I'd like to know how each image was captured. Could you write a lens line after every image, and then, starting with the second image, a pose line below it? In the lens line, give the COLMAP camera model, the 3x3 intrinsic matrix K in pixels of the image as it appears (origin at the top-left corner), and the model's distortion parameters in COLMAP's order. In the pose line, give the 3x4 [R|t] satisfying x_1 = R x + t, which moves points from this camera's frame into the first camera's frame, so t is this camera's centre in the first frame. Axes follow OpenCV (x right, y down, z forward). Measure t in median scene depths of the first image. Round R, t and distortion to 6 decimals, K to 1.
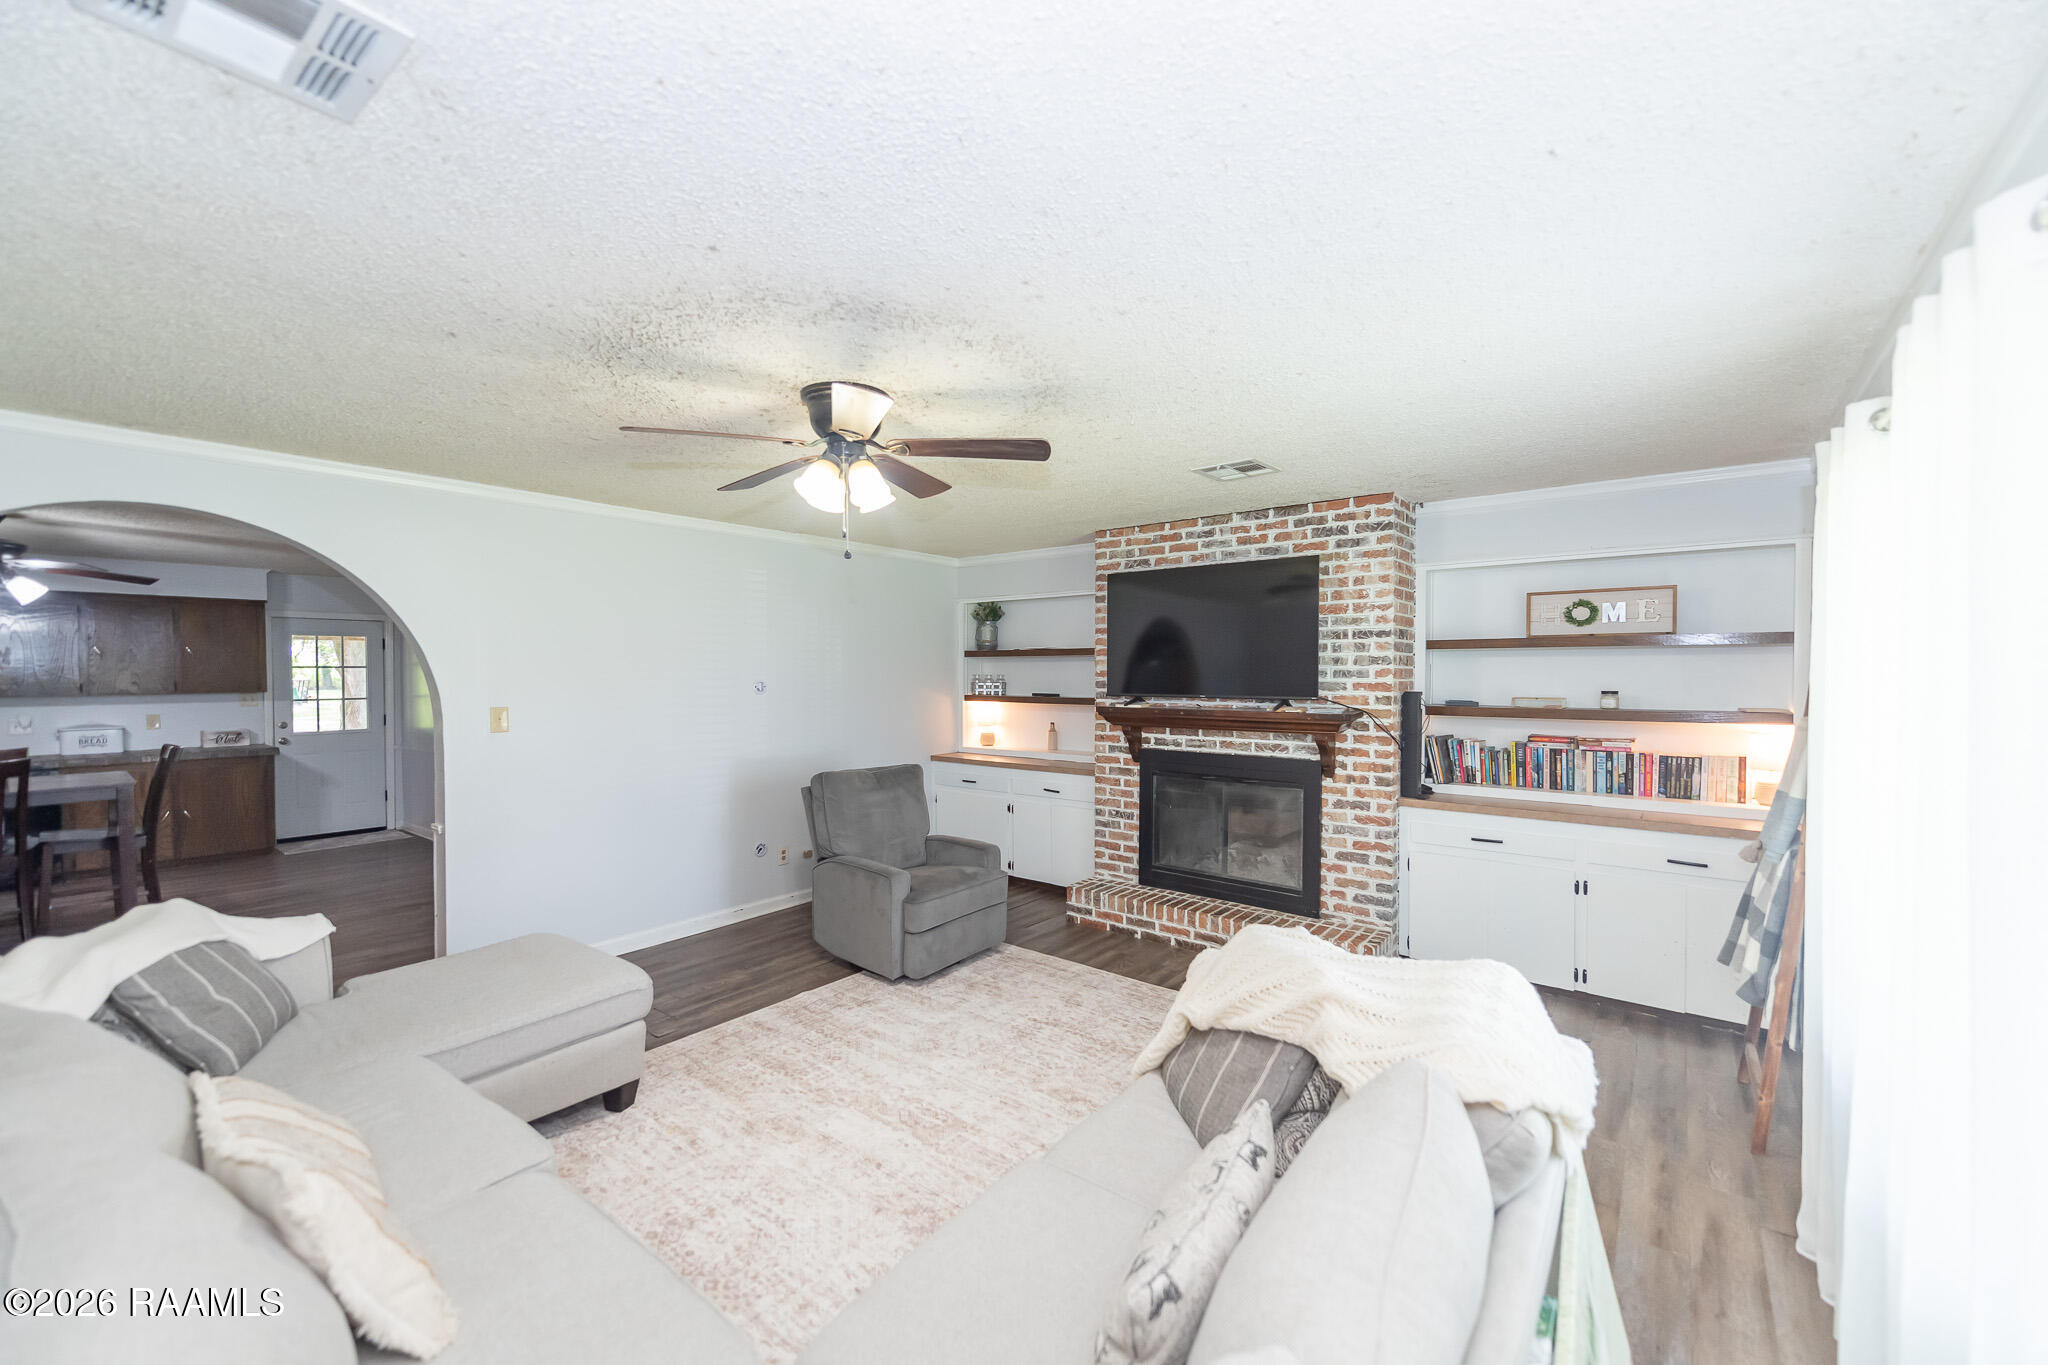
lens RADIAL K [[828.0, 0, 1022.1], [0, 828.0, 682.8], [0, 0, 1]] dist [0.008262, -0.001742]
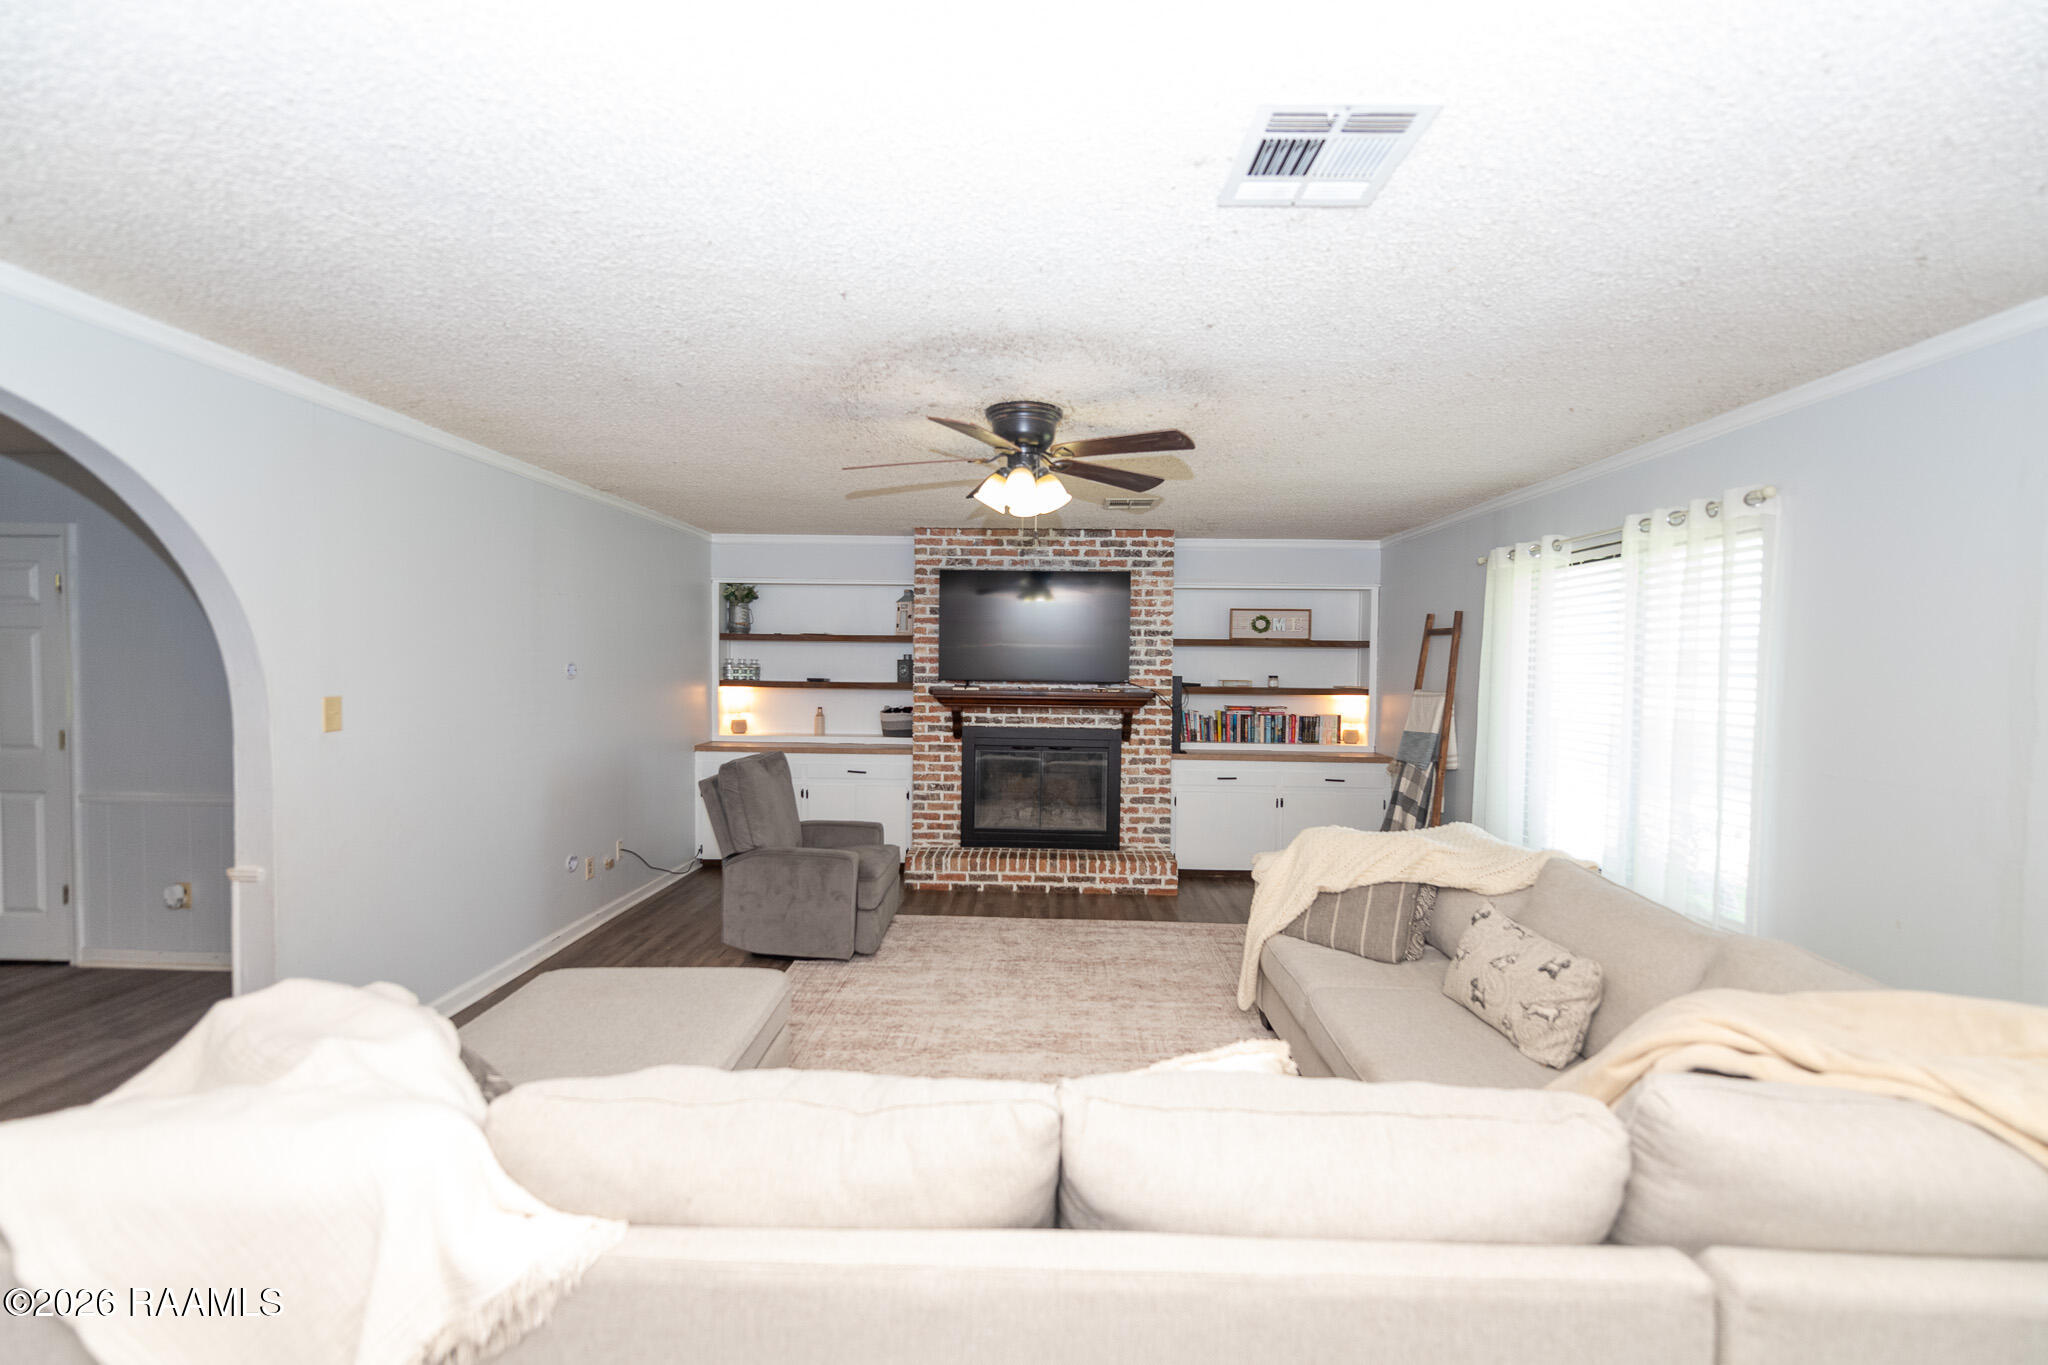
lens RADIAL K [[828.0, 0, 1028.1], [0, 828.0, 683.3], [0, 0, 1]] dist [0.008262, -0.001742]
pose [[0.792898, -0.004614, 0.609338, -0.546739], [-0.005458, 0.999877, 0.014673, 0.003662], [-0.609331, -0.014960, 0.792775, 0.059685]]
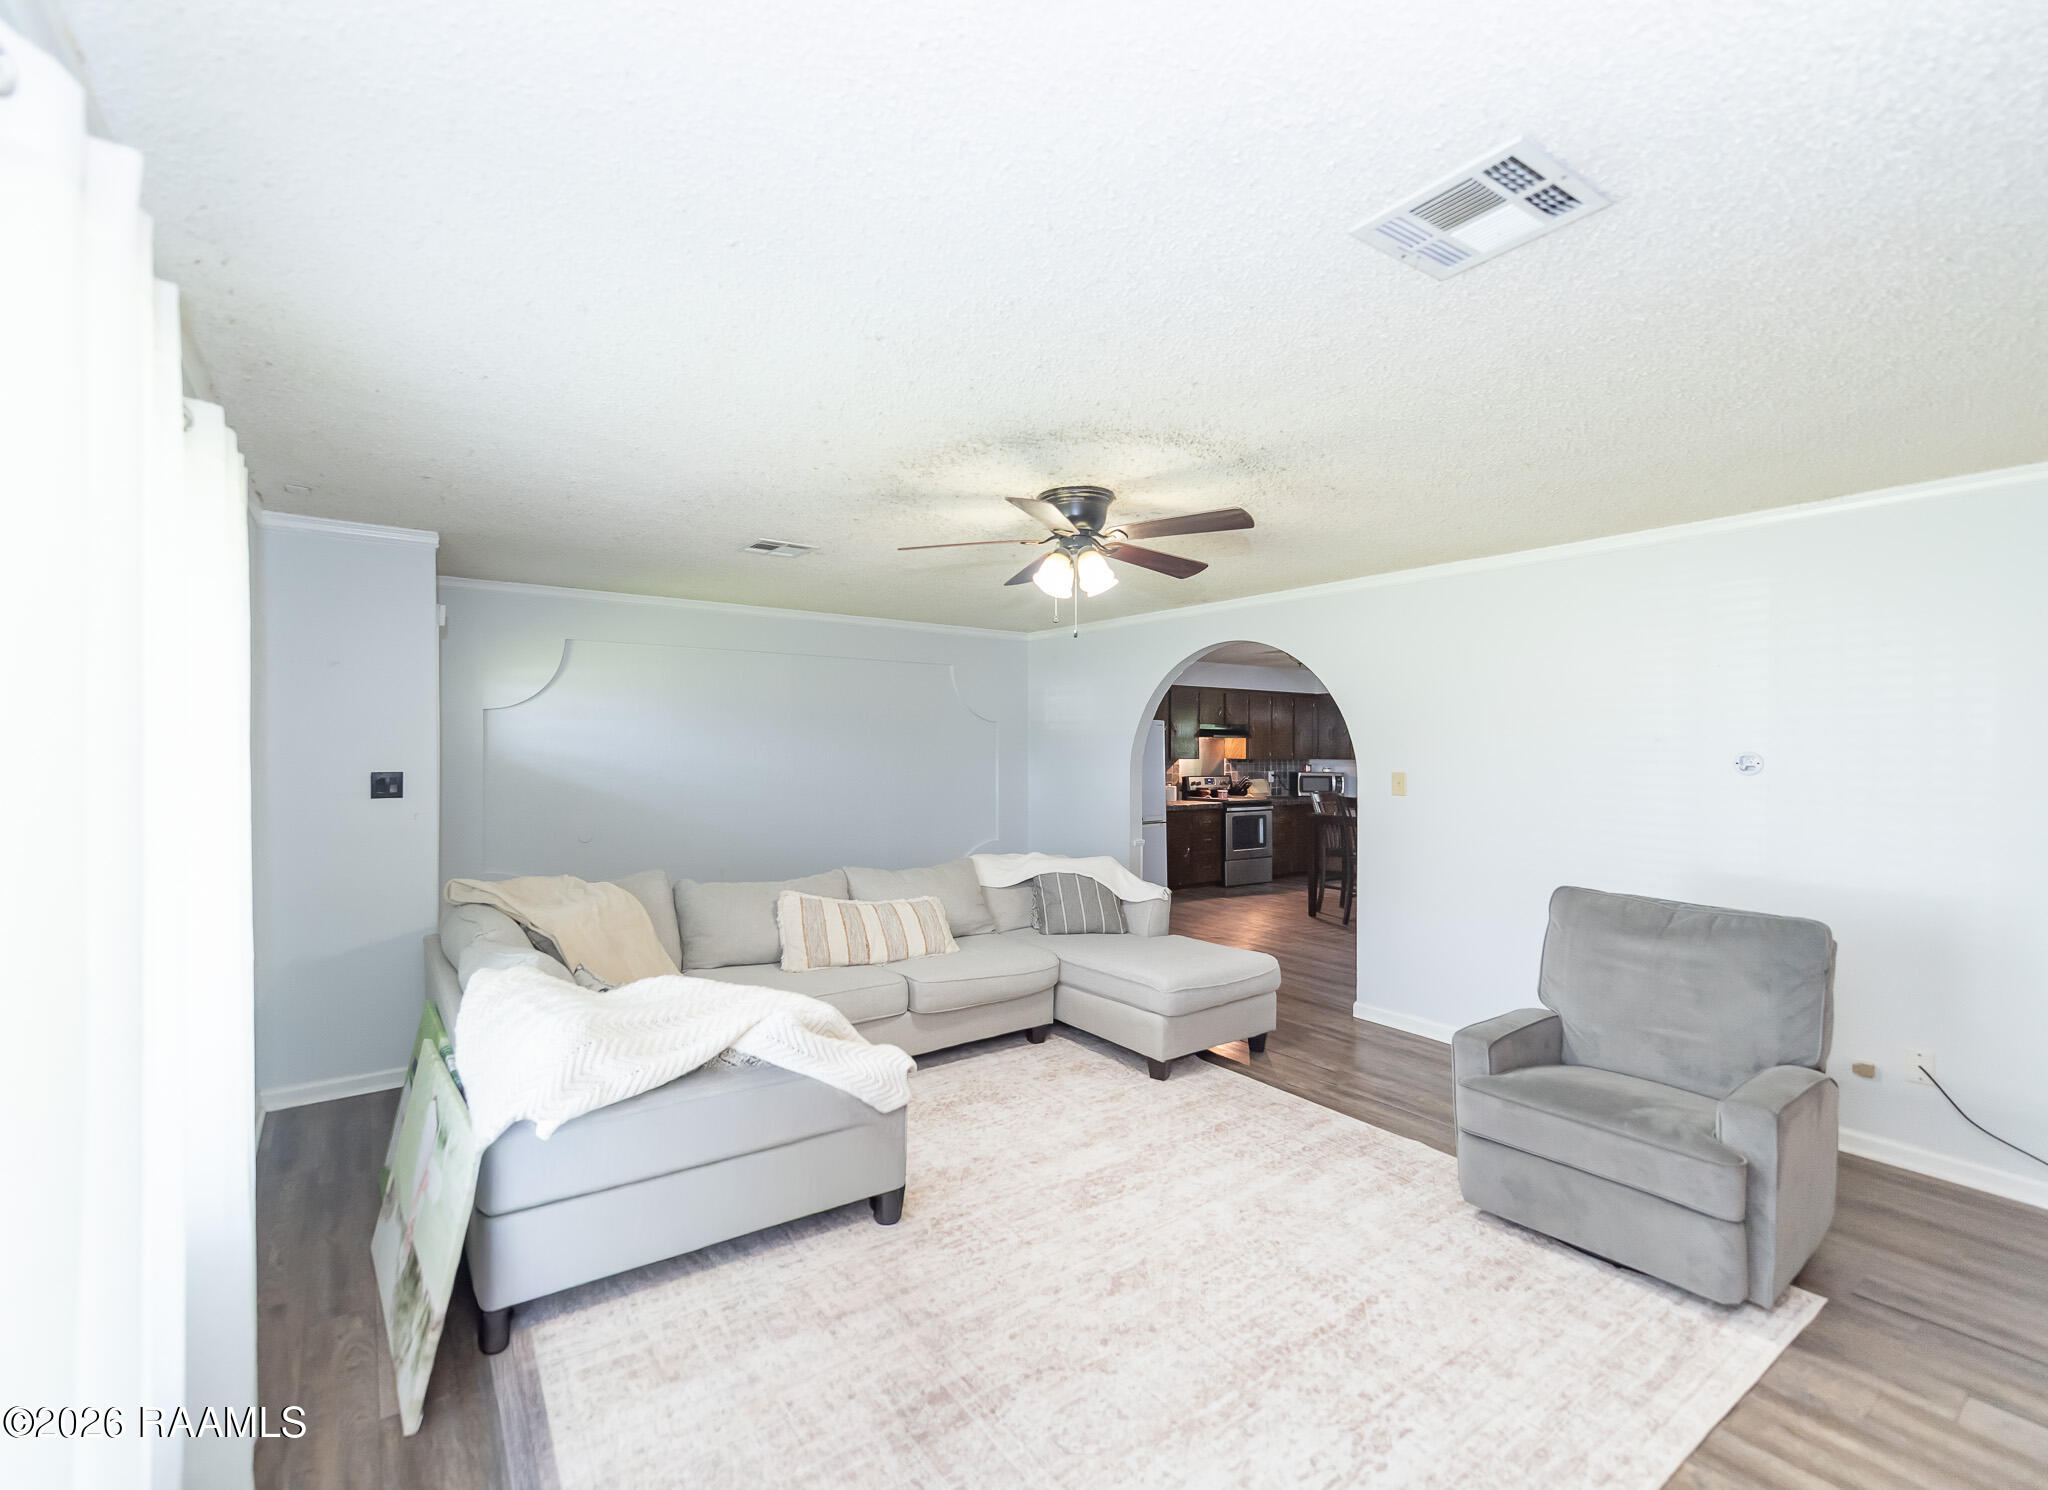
lens RADIAL K [[899.1, 0, 962.7], [0, 899.1, 742.5], [0, 0, 1]] dist [0.008951, -0.000126]
pose [[-0.305888, -0.000174, -0.952067, 0.621512], [-0.018383, 0.999815, 0.005724, -0.005428], [0.951890, 0.019253, -0.305835, 0.754753]]
